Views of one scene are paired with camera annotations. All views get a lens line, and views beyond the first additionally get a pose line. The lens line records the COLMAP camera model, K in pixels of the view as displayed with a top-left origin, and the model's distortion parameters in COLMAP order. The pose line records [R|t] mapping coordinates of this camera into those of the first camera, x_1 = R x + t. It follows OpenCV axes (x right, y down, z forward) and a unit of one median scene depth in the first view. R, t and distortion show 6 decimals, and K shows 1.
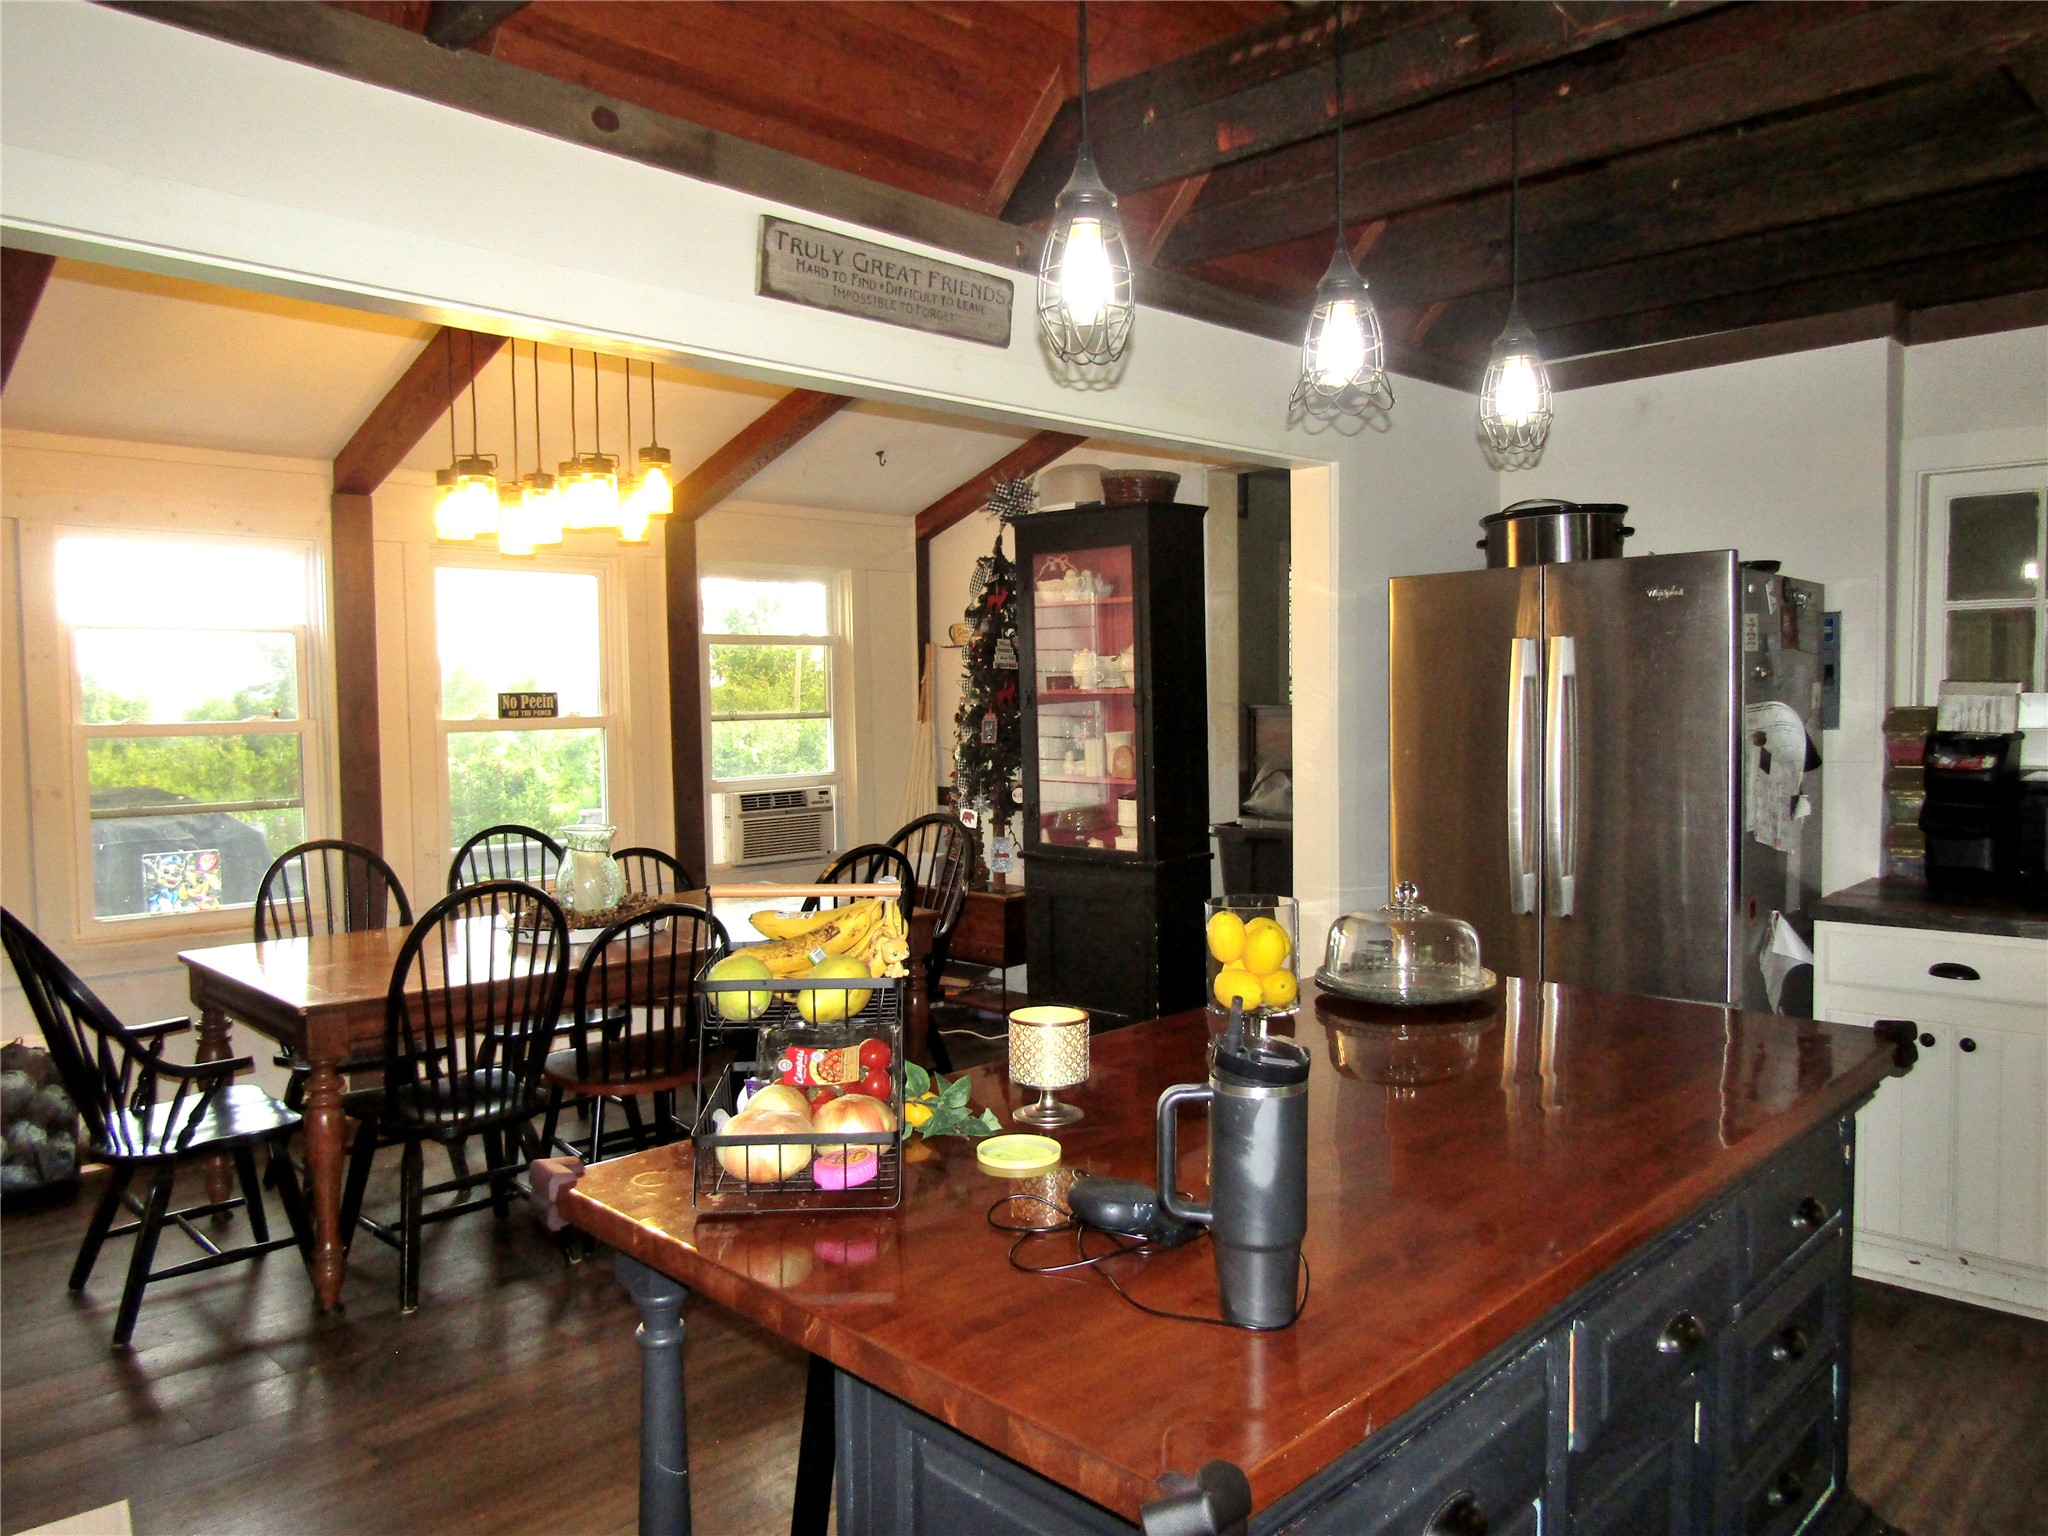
lens RADIAL K [[1435.8, 0, 1024.6], [0, 1435.8, 780.5], [0, 0, 1]] dist [-0.009740, -0.003165]
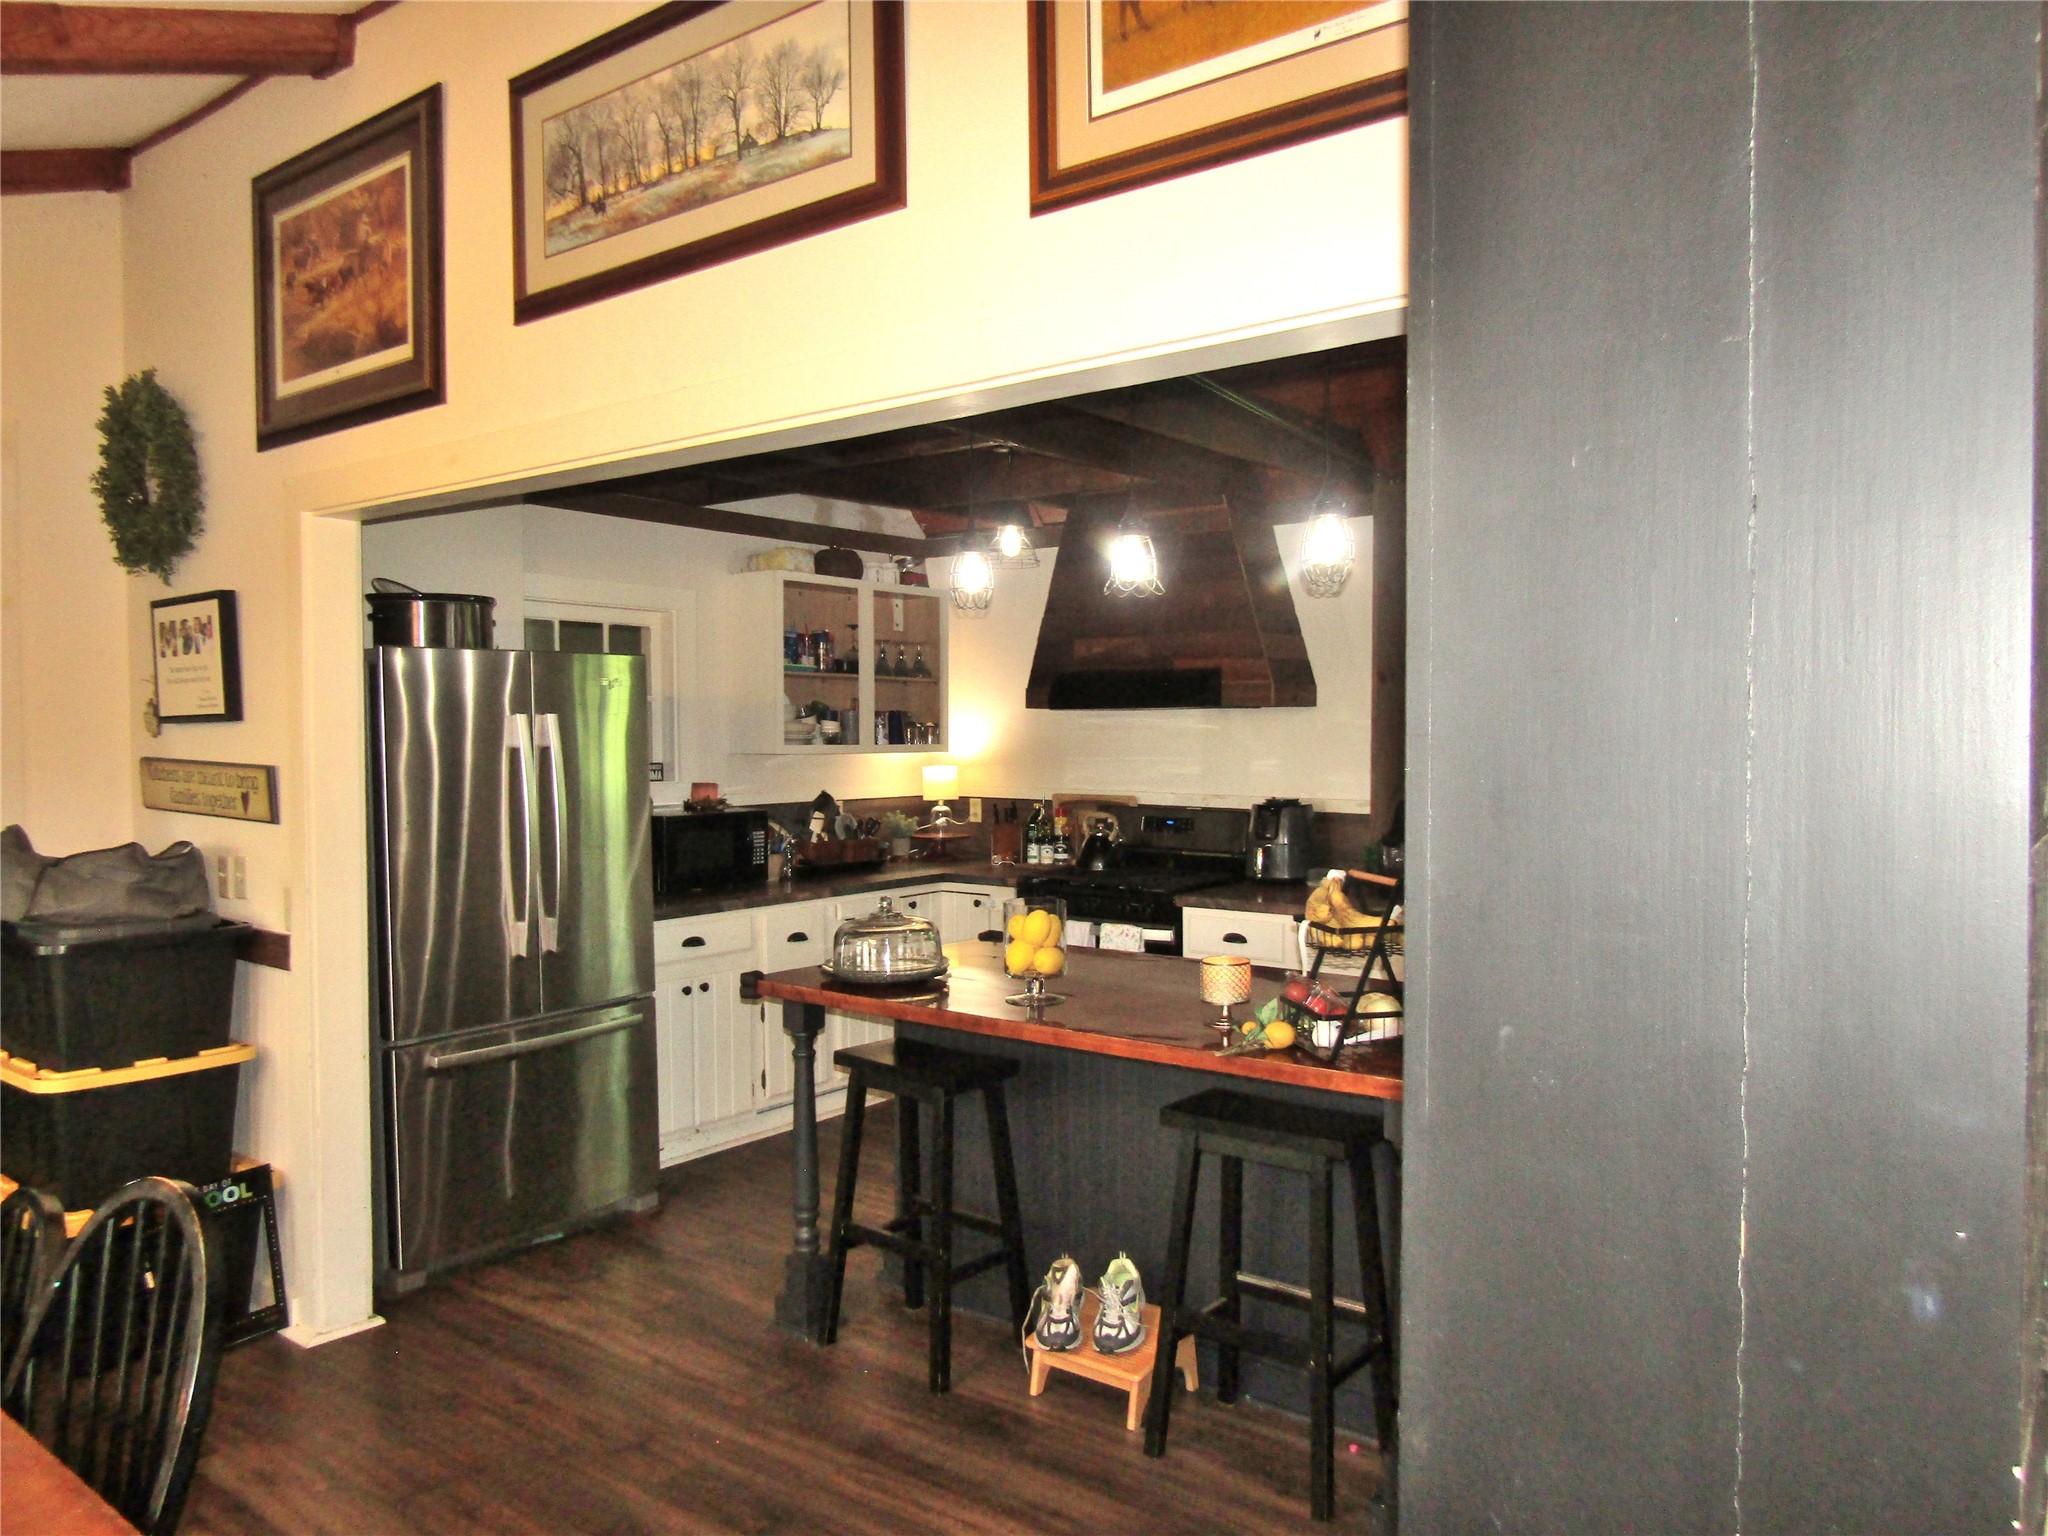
lens RADIAL K [[1435.8, 0, 1024.6], [0, 1435.8, 780.5], [0, 0, 1]] dist [-0.009740, -0.003165]
pose [[-0.126693, -0.026263, 0.991594, -0.866718], [0.069667, 0.996945, 0.035306, -0.063550], [-0.989493, 0.073555, -0.124476, 0.801217]]
